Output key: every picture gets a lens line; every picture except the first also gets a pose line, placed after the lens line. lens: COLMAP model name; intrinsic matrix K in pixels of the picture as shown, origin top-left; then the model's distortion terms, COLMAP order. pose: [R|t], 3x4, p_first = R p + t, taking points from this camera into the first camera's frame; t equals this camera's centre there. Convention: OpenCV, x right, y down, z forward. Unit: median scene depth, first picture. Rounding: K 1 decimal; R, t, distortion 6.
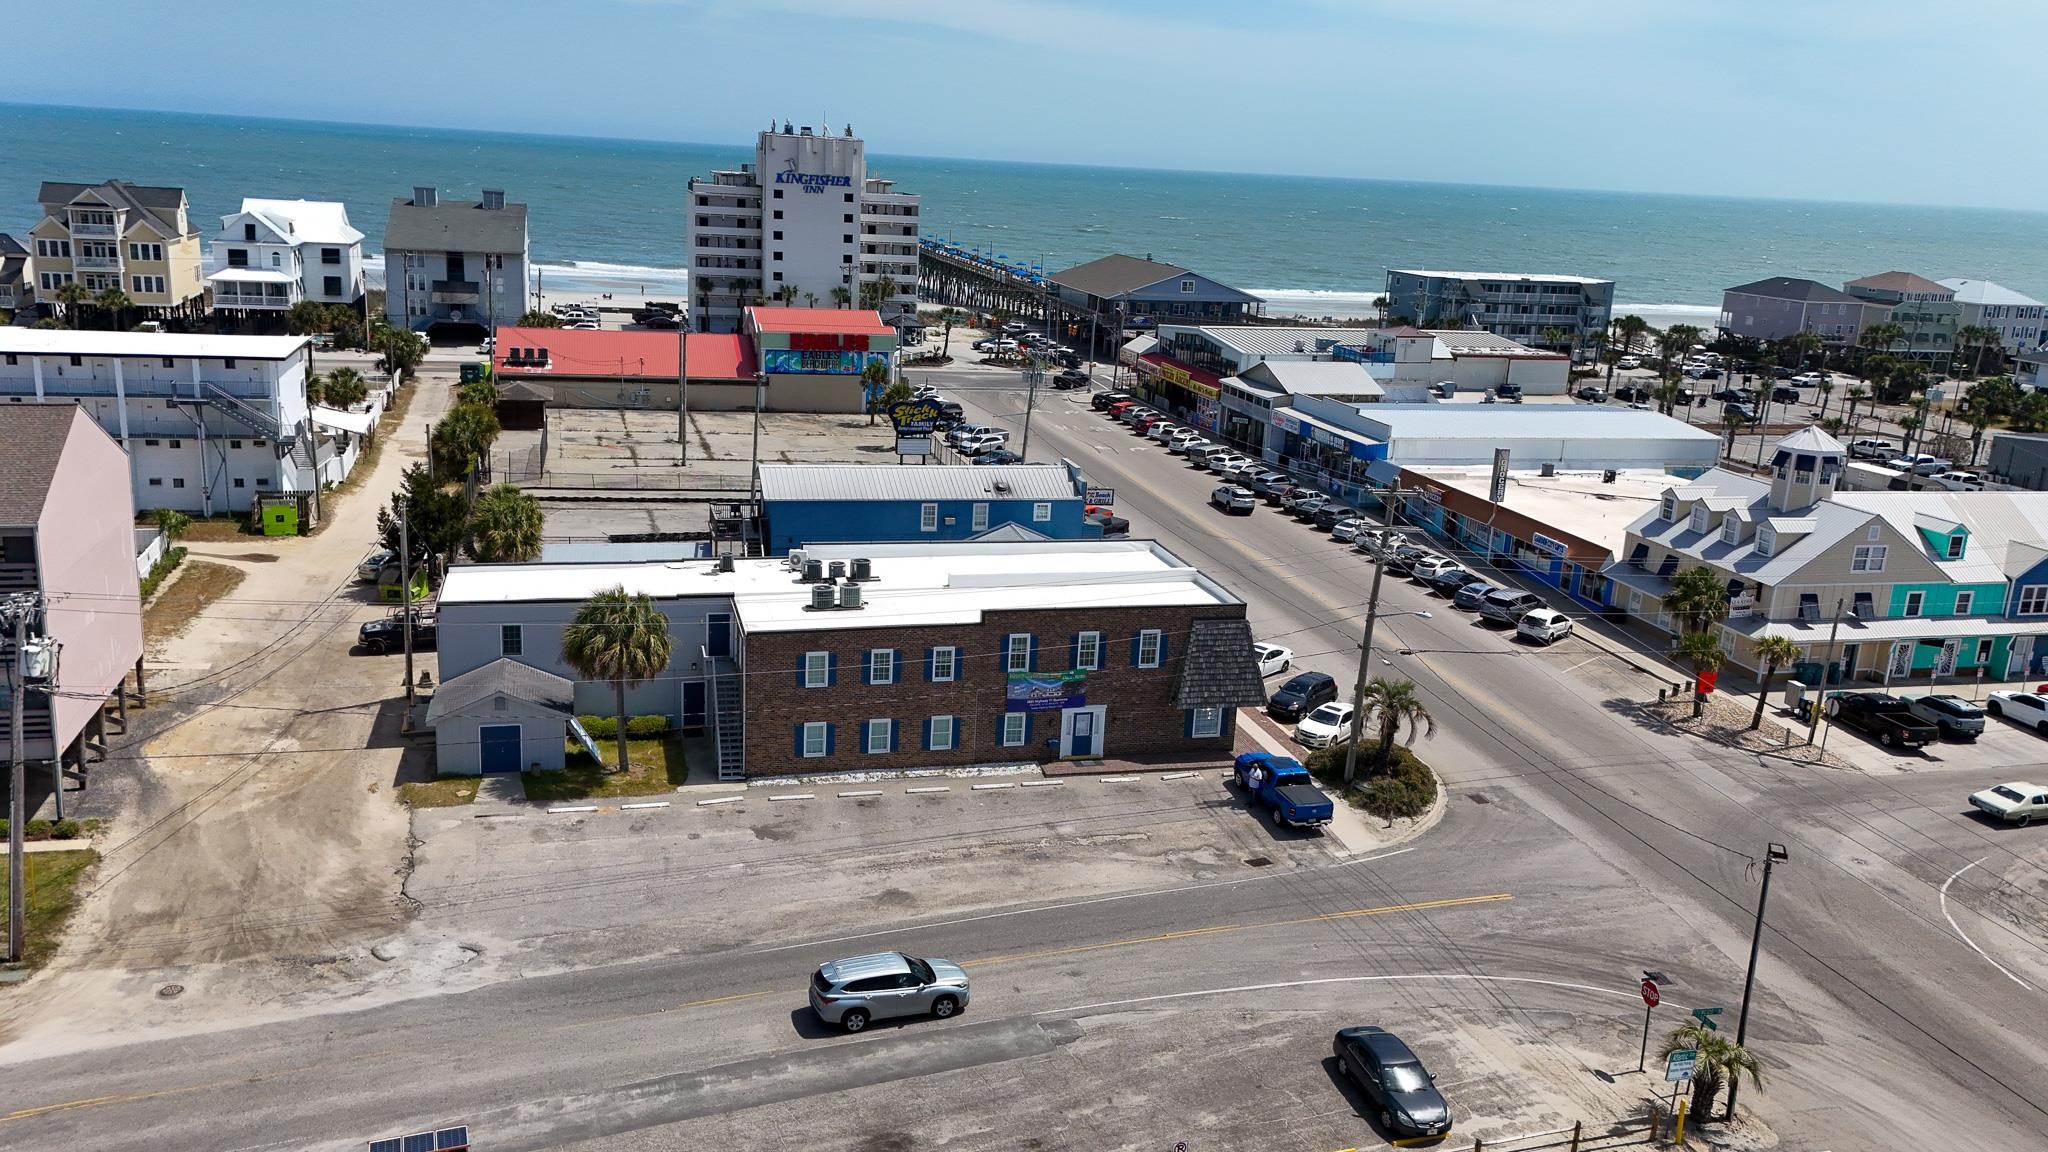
lens RADIAL K [[1578.4, 0, 1024.0], [0, 1578.4, 576.0], [0, 0, 1]] dist [0.083613, -0.078428]
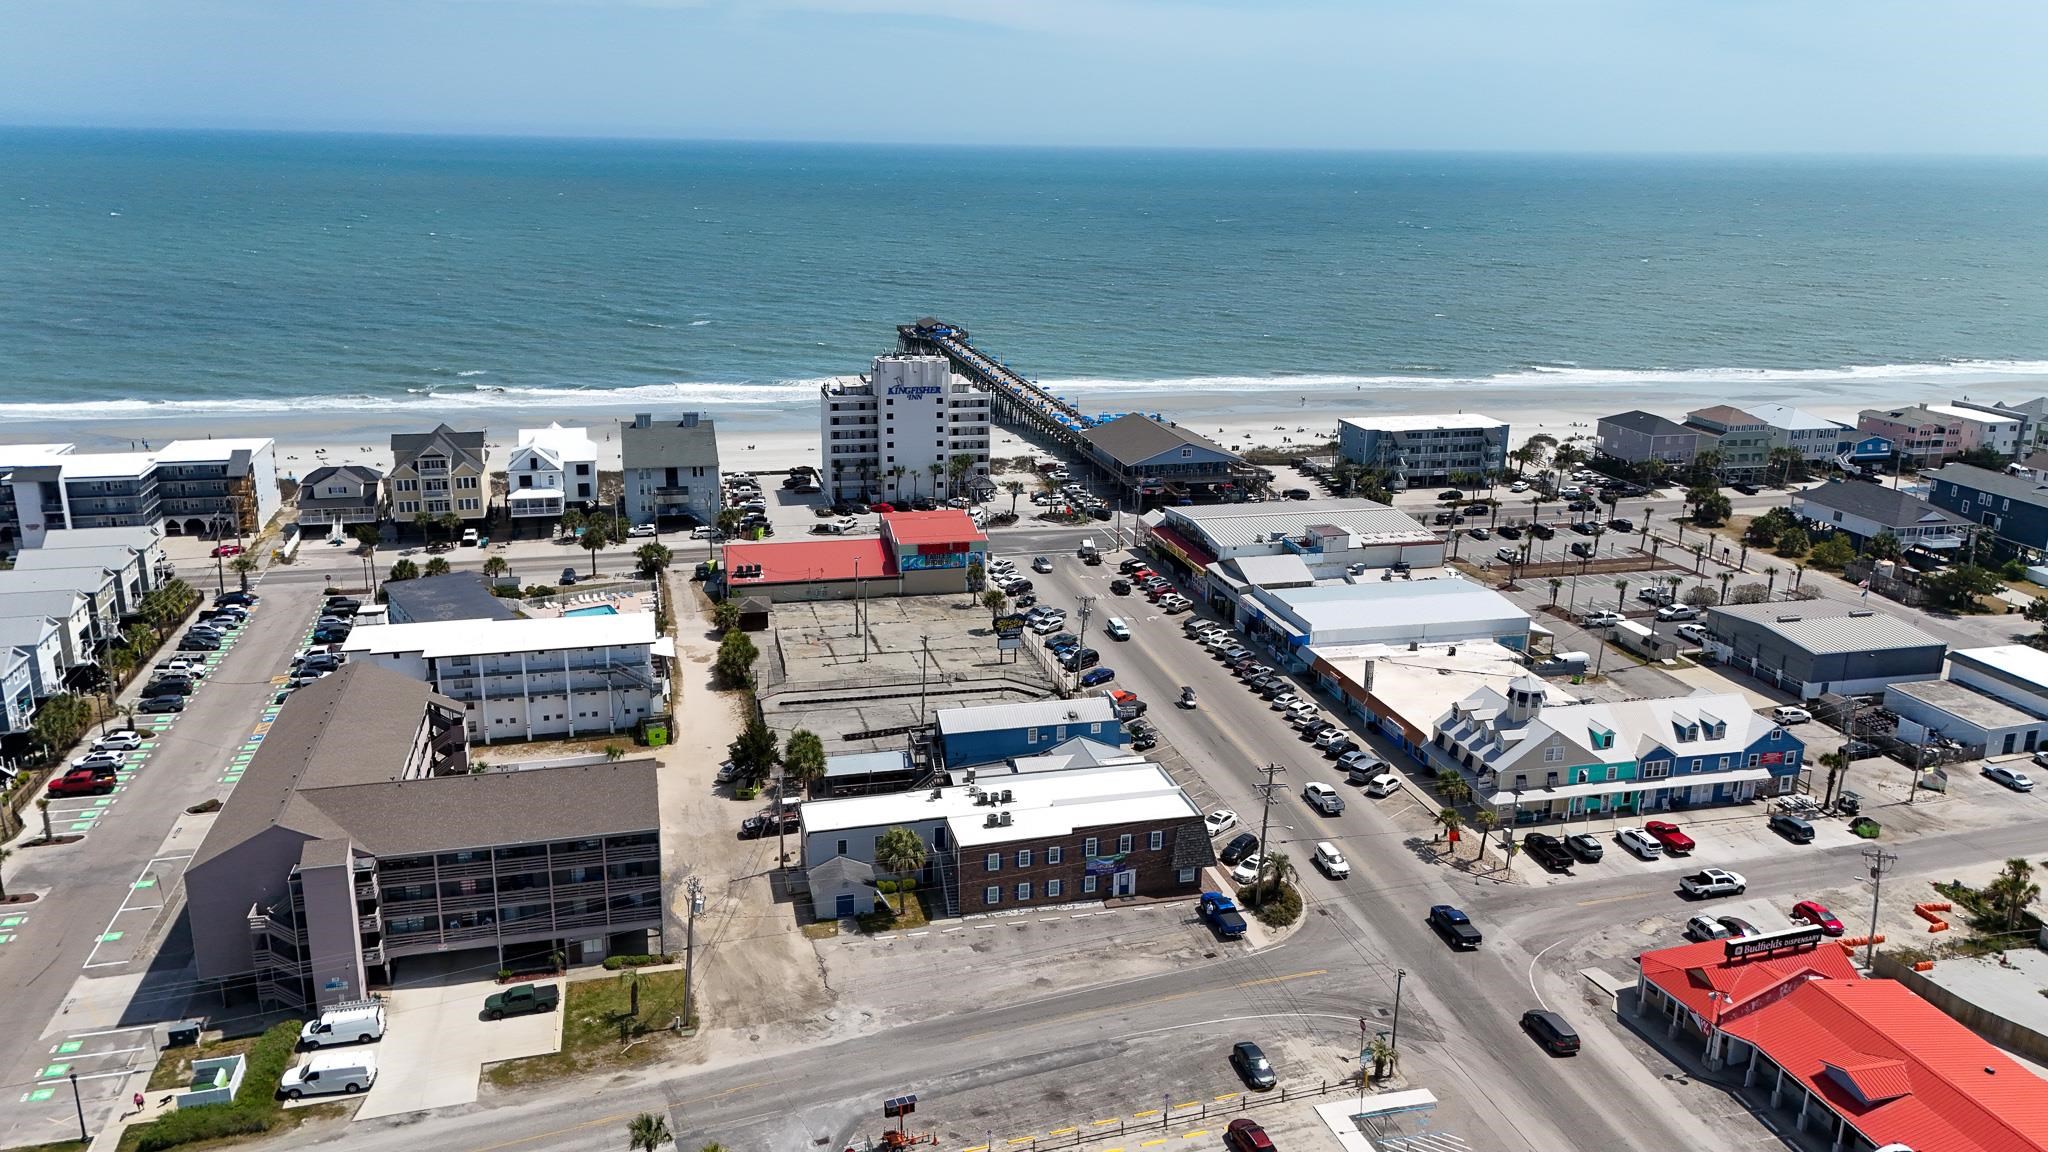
lens RADIAL K [[1474.3, 0, 1024.0], [0, 1474.3, 576.0], [0, 0, 1]] dist [0.132350, -0.230628]
pose [[0.999159, -0.032969, -0.024366, -0.029080], [0.033553, 0.999150, 0.023960, -0.319740], [0.023555, -0.024757, 0.999416, -0.819984]]
